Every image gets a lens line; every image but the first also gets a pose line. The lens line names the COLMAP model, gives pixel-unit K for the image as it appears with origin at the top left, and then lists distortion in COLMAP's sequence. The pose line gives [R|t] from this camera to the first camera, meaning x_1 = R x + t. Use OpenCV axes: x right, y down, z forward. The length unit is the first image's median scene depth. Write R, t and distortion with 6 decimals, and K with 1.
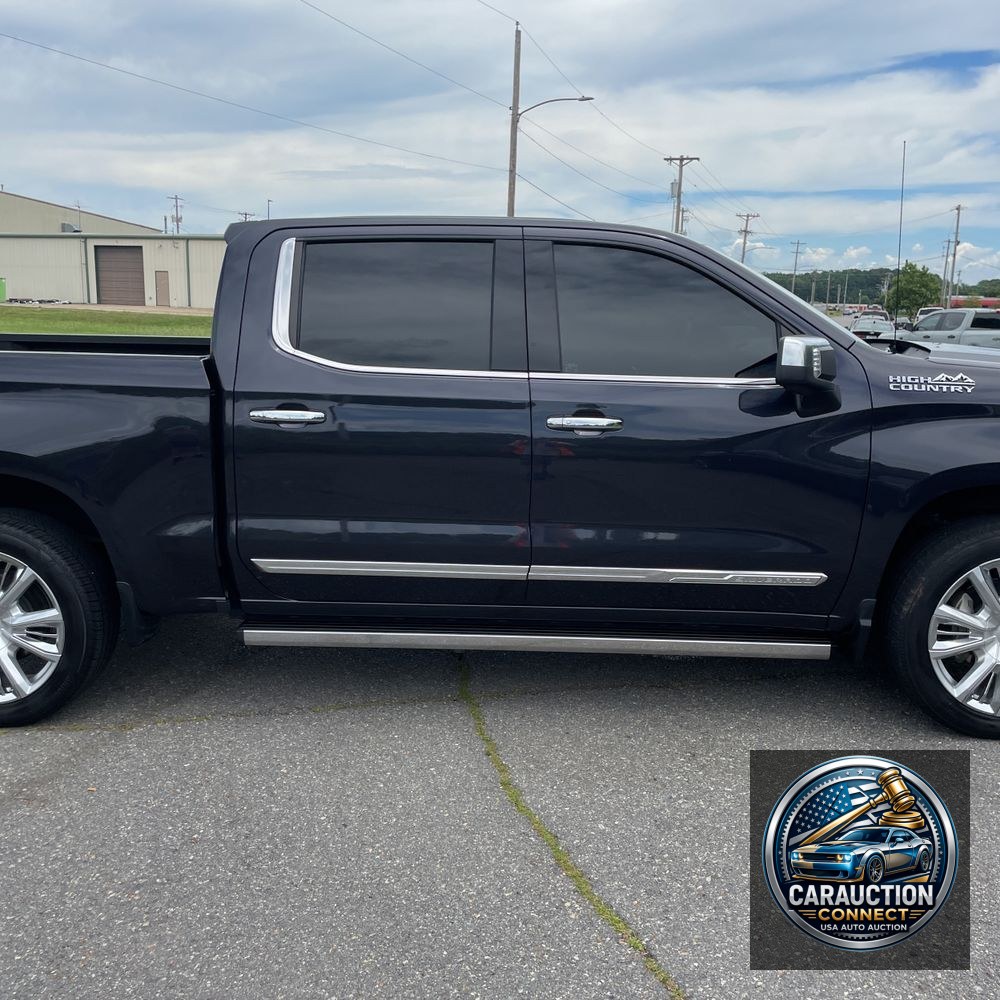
lens RADIAL K [[1051.9, 0, 501.3], [0, 1051.9, 495.8], [0, 0, 1]] dist [0.029058, 0.000000]
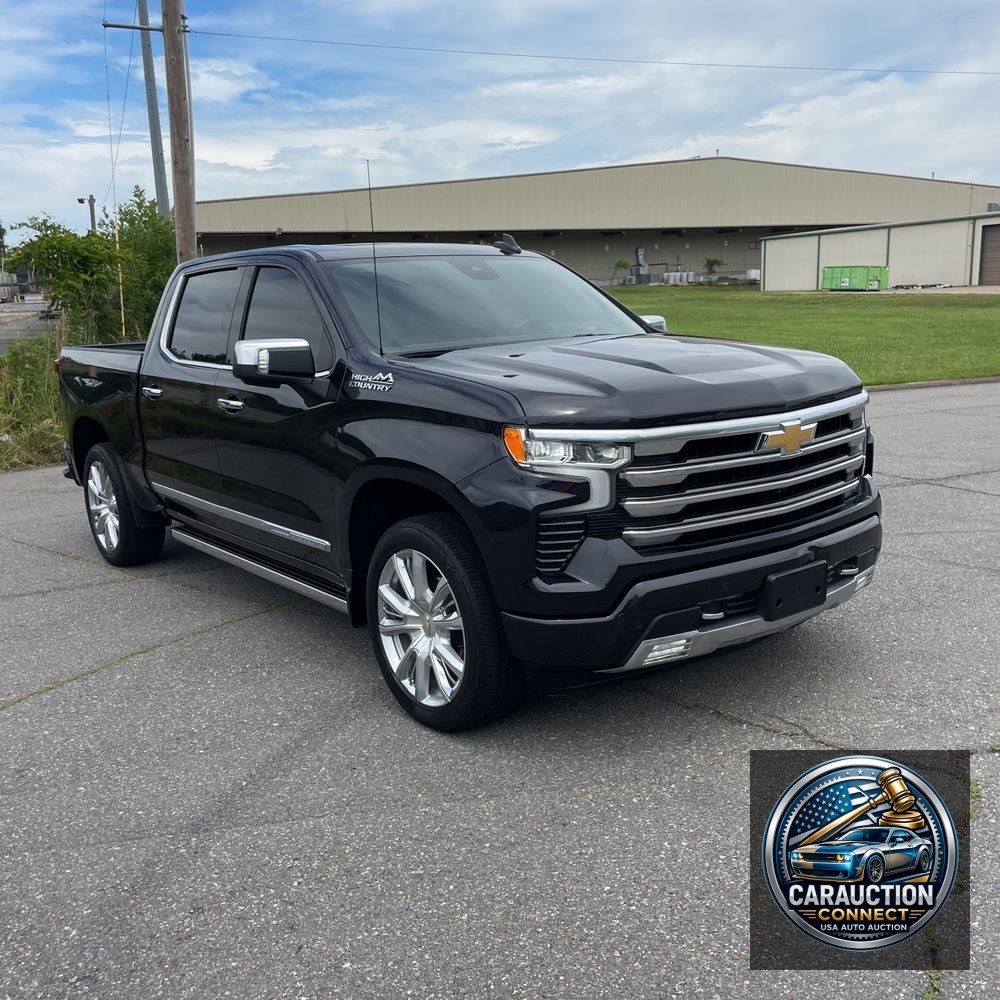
lens RADIAL K [[1051.9, 0, 492.0], [0, 1051.9, 510.1], [0, 0, 1]] dist [0.029058, 0.000000]
pose [[0.625711, 0.115883, -0.771399, 1.301004], [-0.092932, 0.992935, 0.073782, -0.063504], [0.774499, 0.025521, 0.632060, 0.393427]]
